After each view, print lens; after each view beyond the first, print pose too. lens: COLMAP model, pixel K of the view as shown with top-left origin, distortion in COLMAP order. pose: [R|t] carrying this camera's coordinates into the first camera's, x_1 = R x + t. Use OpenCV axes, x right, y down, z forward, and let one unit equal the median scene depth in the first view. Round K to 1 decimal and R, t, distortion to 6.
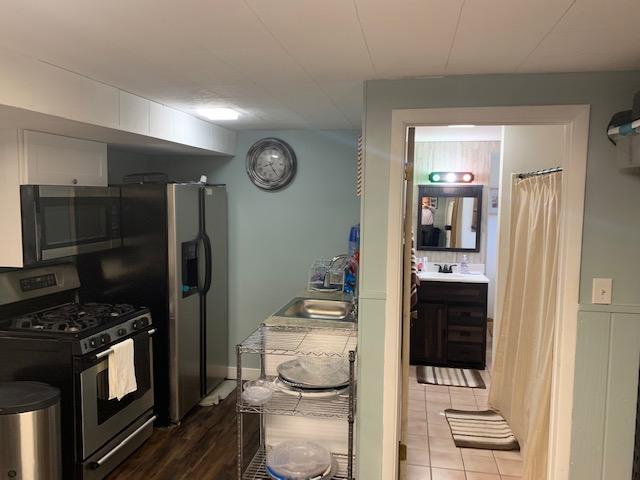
lens RADIAL K [[471.9, 0, 320.0], [0, 471.9, 240.0], [0, 0, 1]] dist [0.065274, -0.123333]
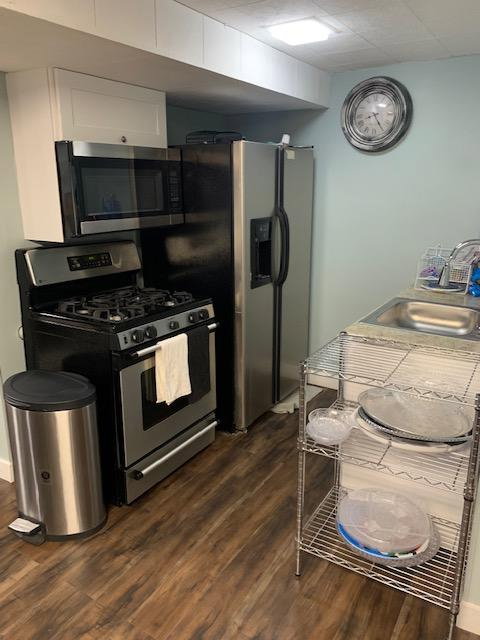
lens RADIAL K [[471.9, 0, 246.6], [0, 471.9, 311.1], [0, 0, 1]] dist [0.065274, -0.123333]
pose [[0.931895, 0.079805, -0.353840, -0.005027], [-0.018788, 0.984807, 0.172633, 0.019828], [0.362241, -0.154228, 0.919236, 0.243876]]
